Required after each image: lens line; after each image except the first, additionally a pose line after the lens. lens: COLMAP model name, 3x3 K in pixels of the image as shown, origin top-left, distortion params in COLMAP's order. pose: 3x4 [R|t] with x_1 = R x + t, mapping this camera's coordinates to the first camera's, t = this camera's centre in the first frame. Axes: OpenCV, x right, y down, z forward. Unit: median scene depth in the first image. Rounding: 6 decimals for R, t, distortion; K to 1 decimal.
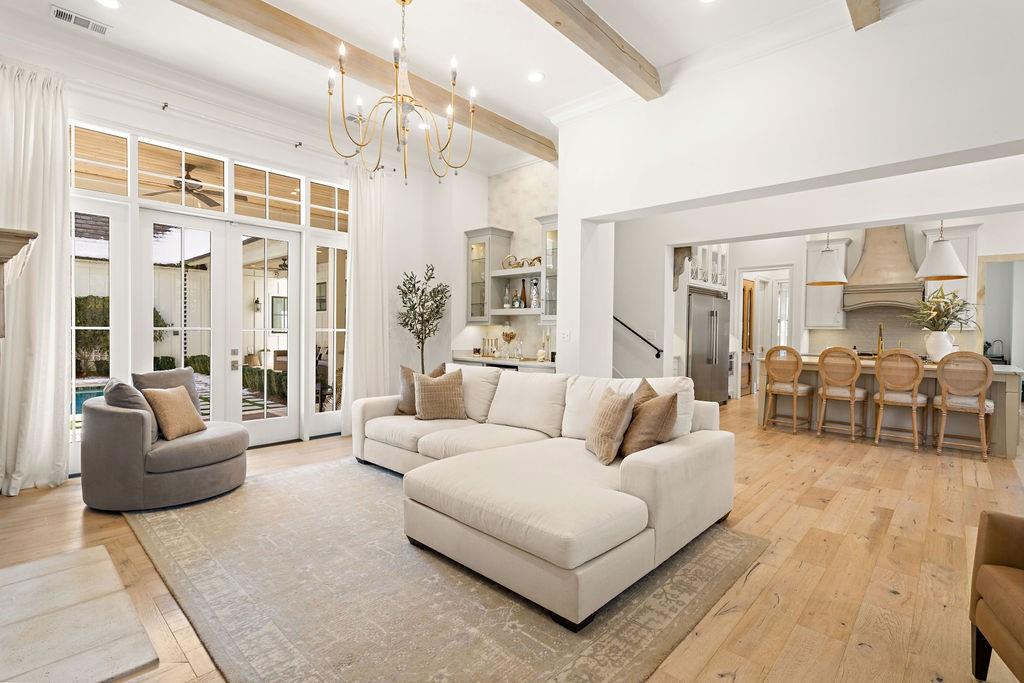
lens RADIAL K [[474.5, 0, 512.0], [0, 474.5, 341.5], [0, 0, 1]] dist [-0.002333, -0.000001]
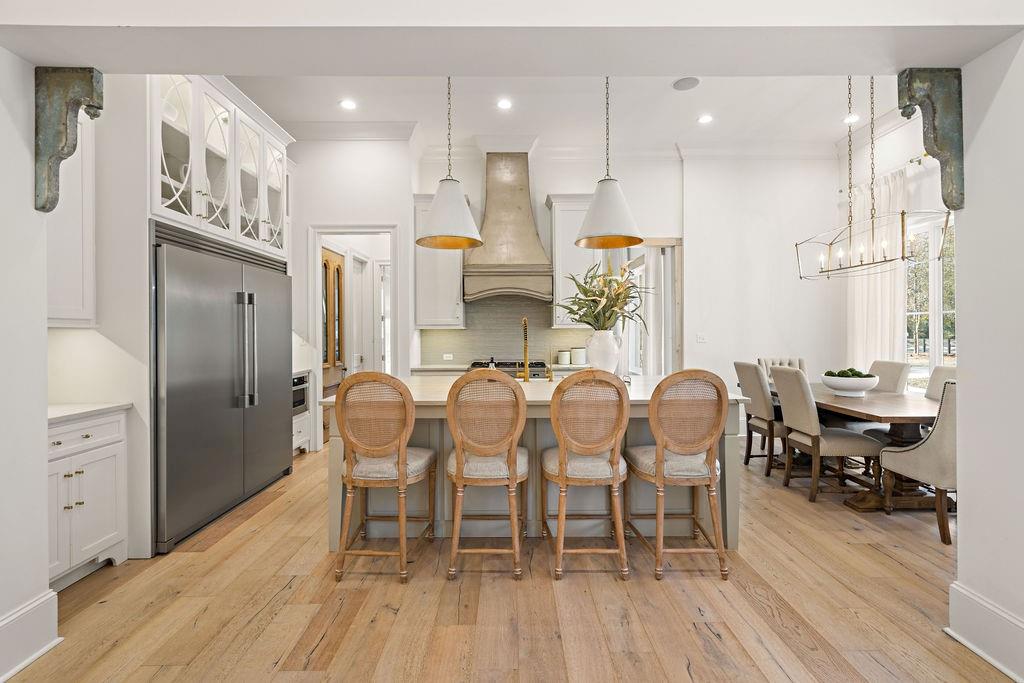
lens RADIAL K [[473.6, 0, 511.3], [0, 473.6, 331.9], [0, 0, 1]] dist [0.002378, 0.000019]
pose [[0.725031, -0.016131, 0.688527, 0.370065], [0.031541, 0.999454, -0.009798, -0.016517], [-0.687993, 0.028821, 0.725144, 0.608205]]
